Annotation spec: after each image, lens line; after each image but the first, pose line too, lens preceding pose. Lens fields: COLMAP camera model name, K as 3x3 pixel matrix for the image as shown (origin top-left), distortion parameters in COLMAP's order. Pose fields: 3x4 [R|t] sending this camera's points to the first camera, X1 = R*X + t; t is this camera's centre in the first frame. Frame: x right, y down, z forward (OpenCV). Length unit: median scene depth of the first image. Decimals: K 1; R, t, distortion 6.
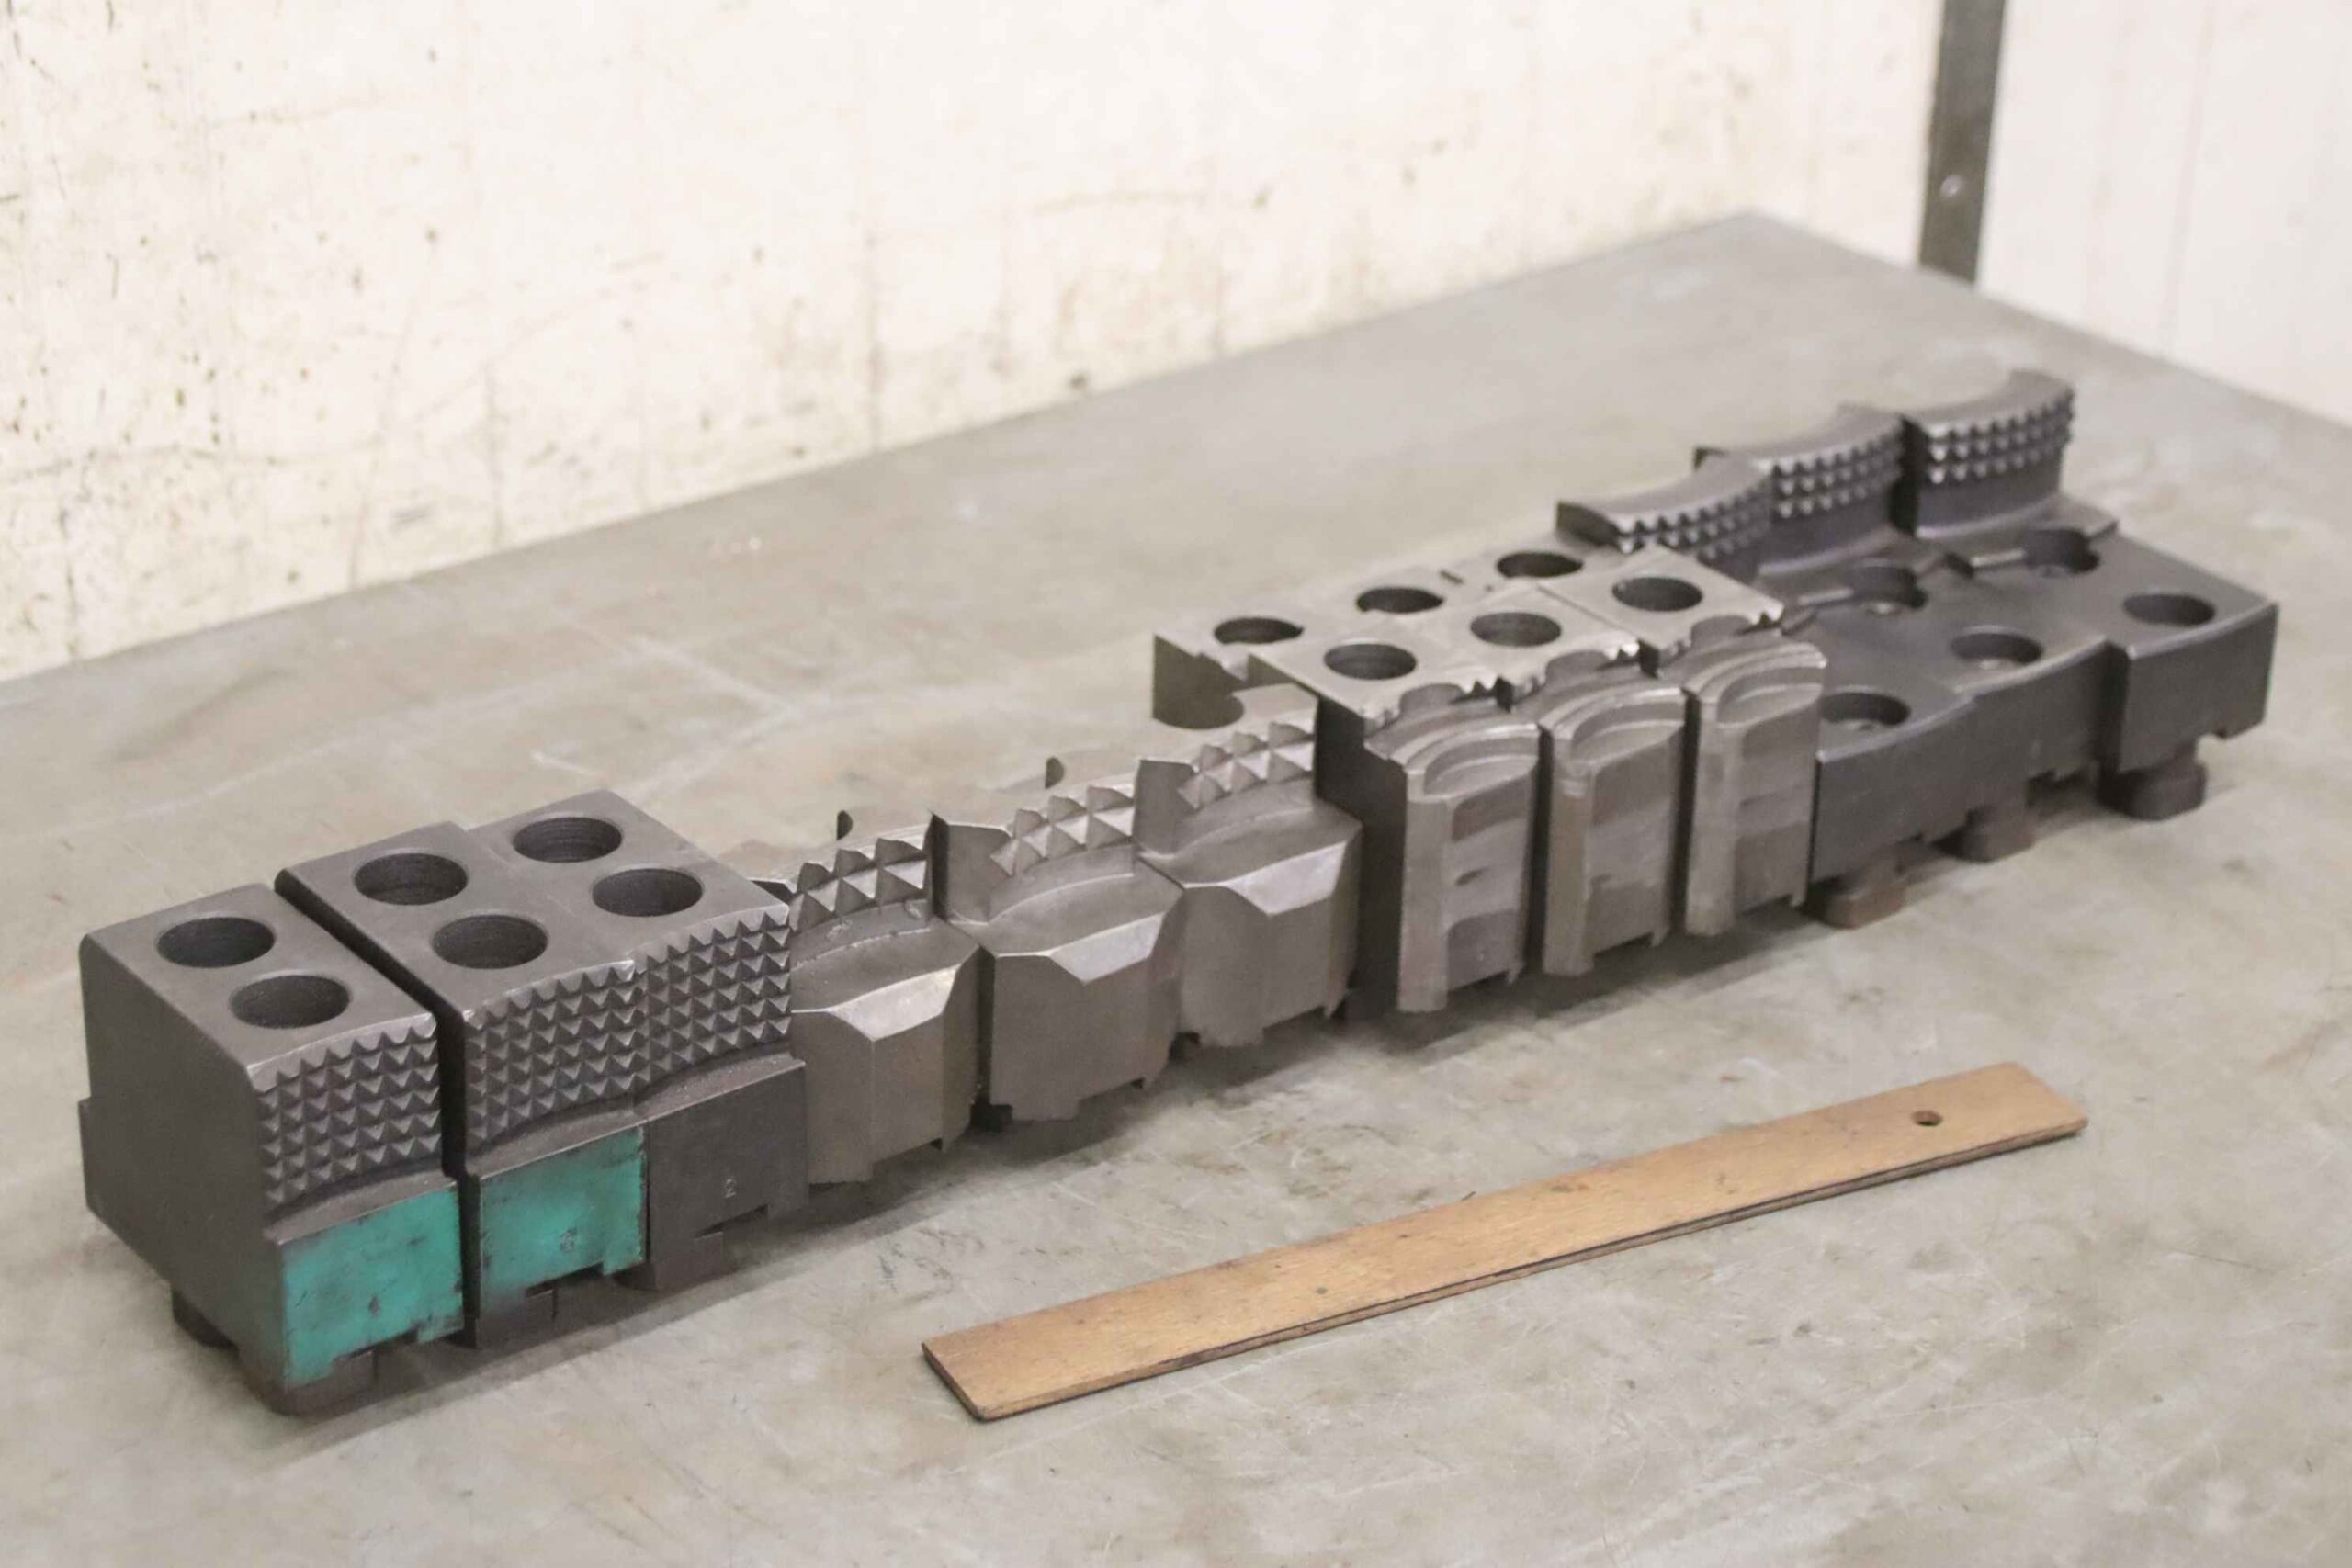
lens RADIAL K [[4794.5, 0, 1176.0], [0, 4794.5, 784.0], [0, 0, 1]] dist [0.211812, 0.328703]
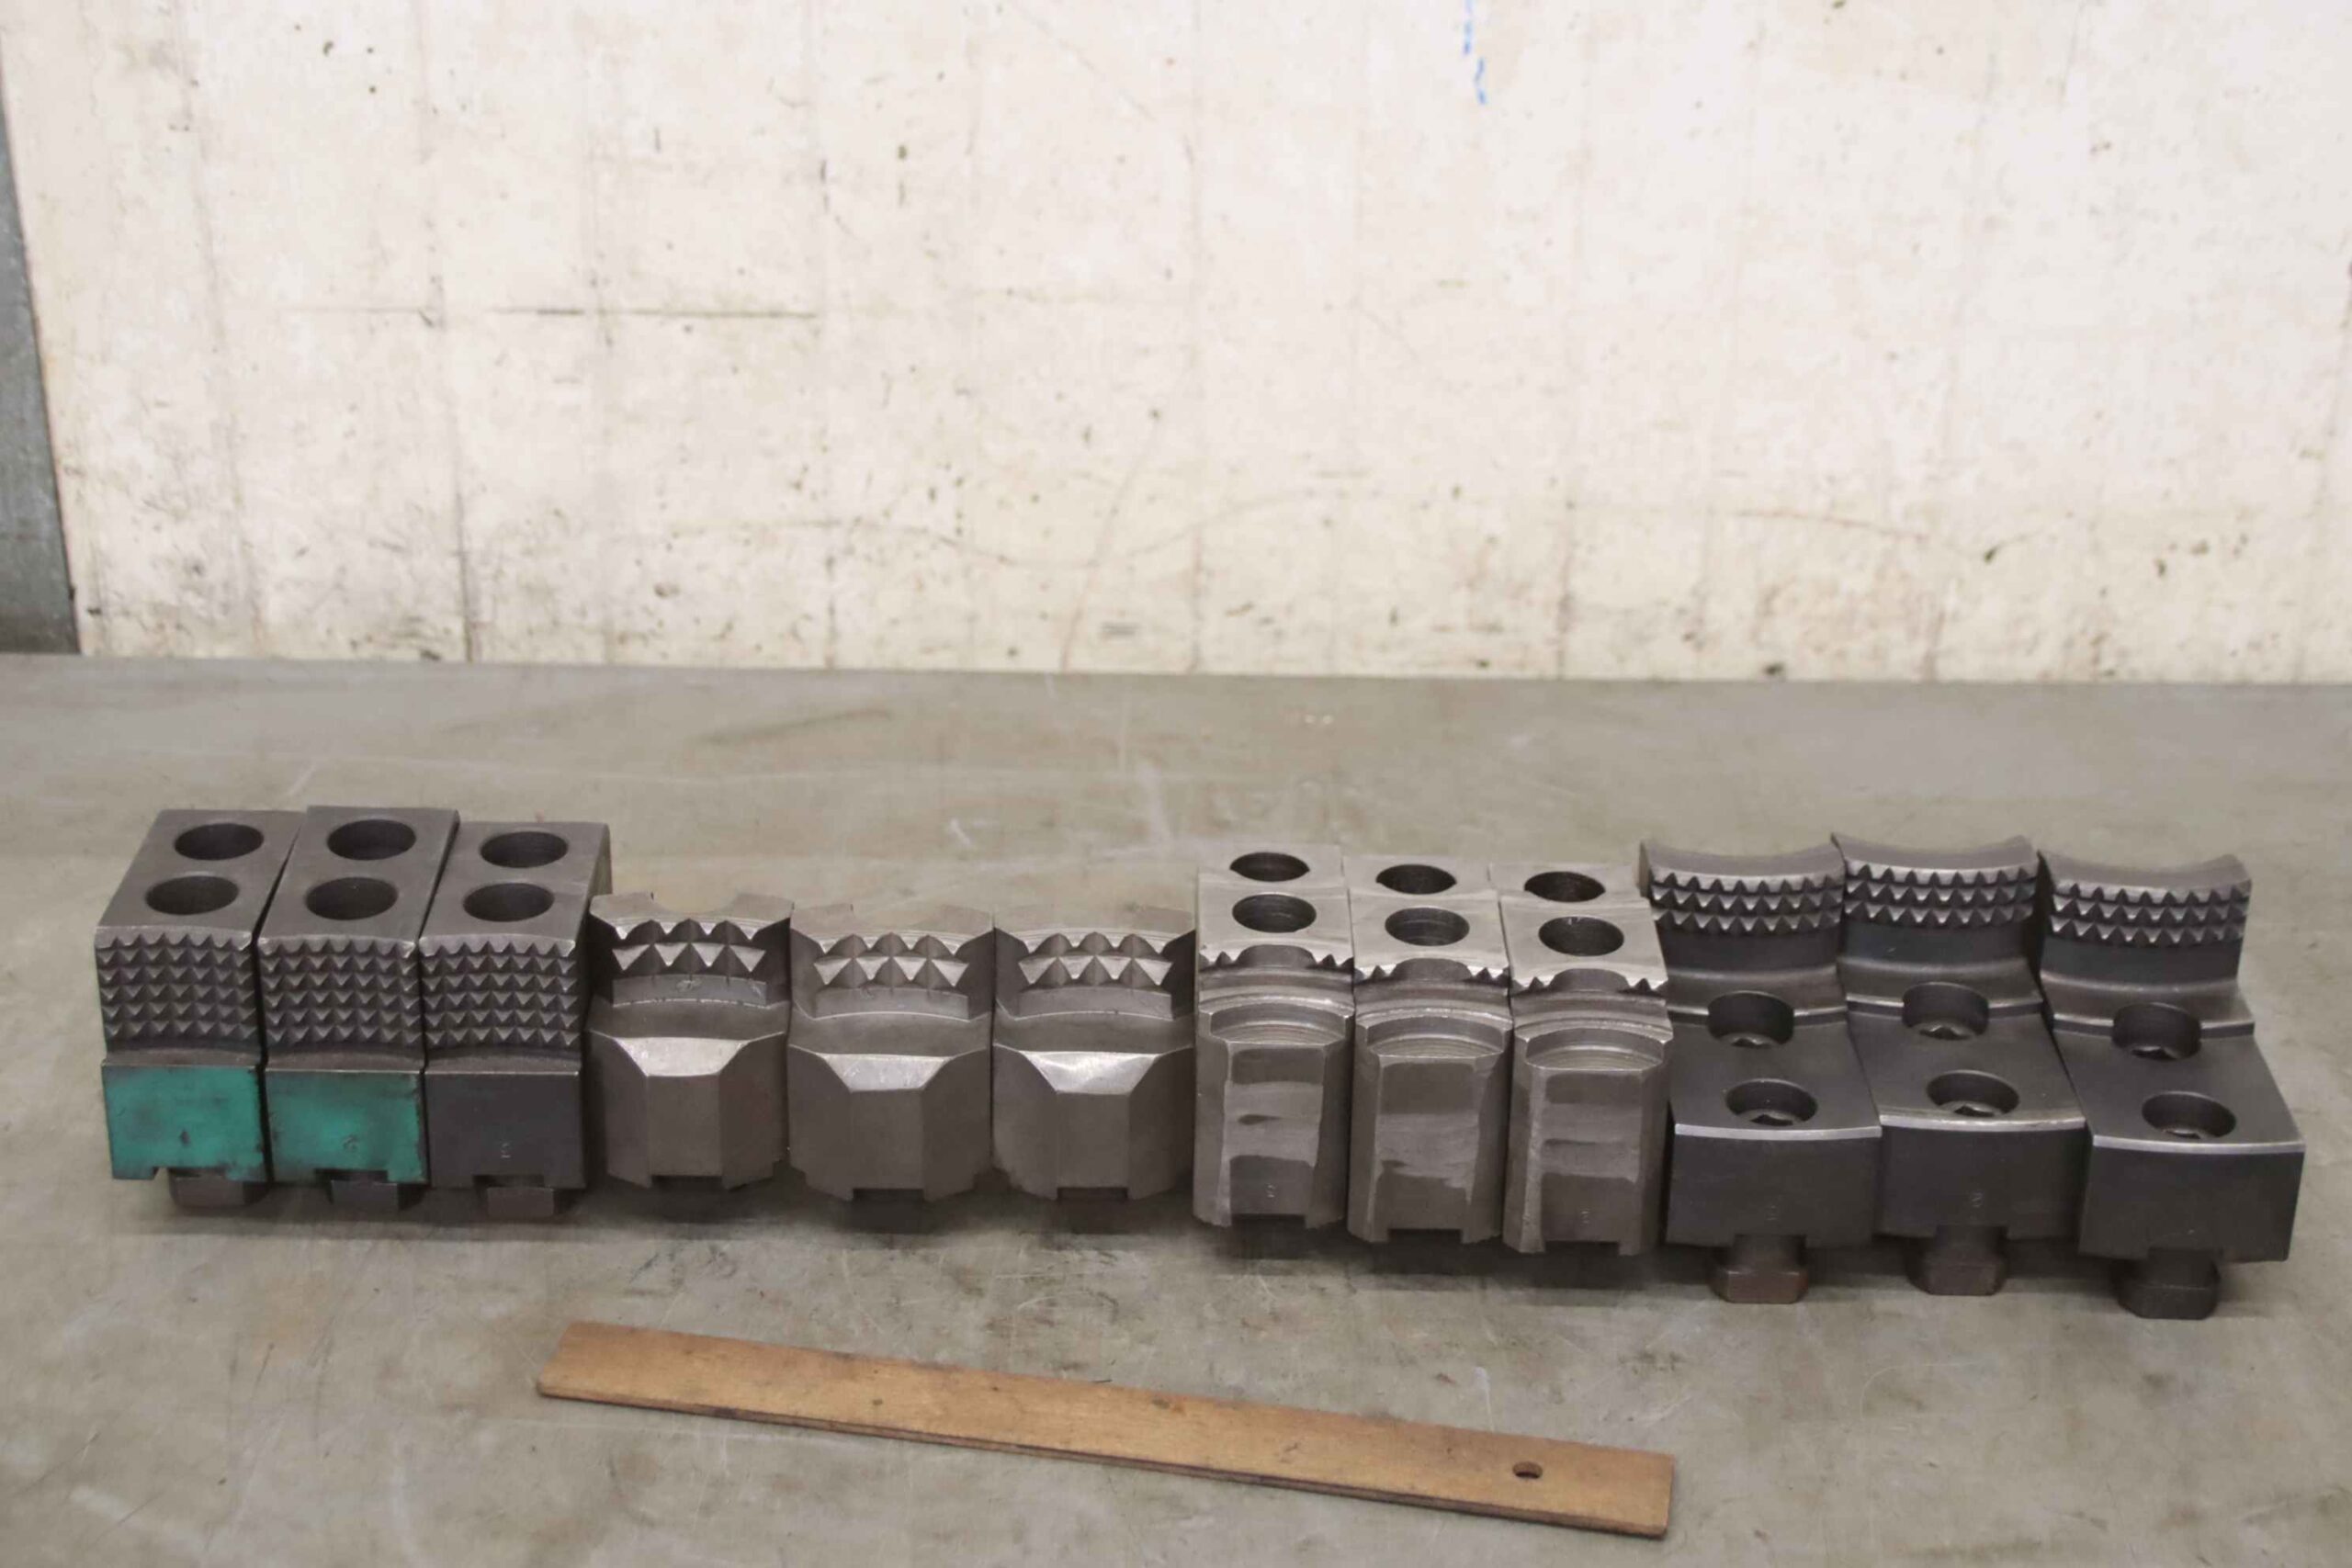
lens RADIAL K [[3774.5, 0, 1176.0], [0, 3774.5, 784.0], [0, 0, 1]] dist [-0.000358, 0.772914]
pose [[0.787945, 0.262038, -0.557206, 0.432796], [-0.272420, 0.959900, 0.066184, -0.091202], [0.552205, 0.099644, 0.827732, 0.215674]]
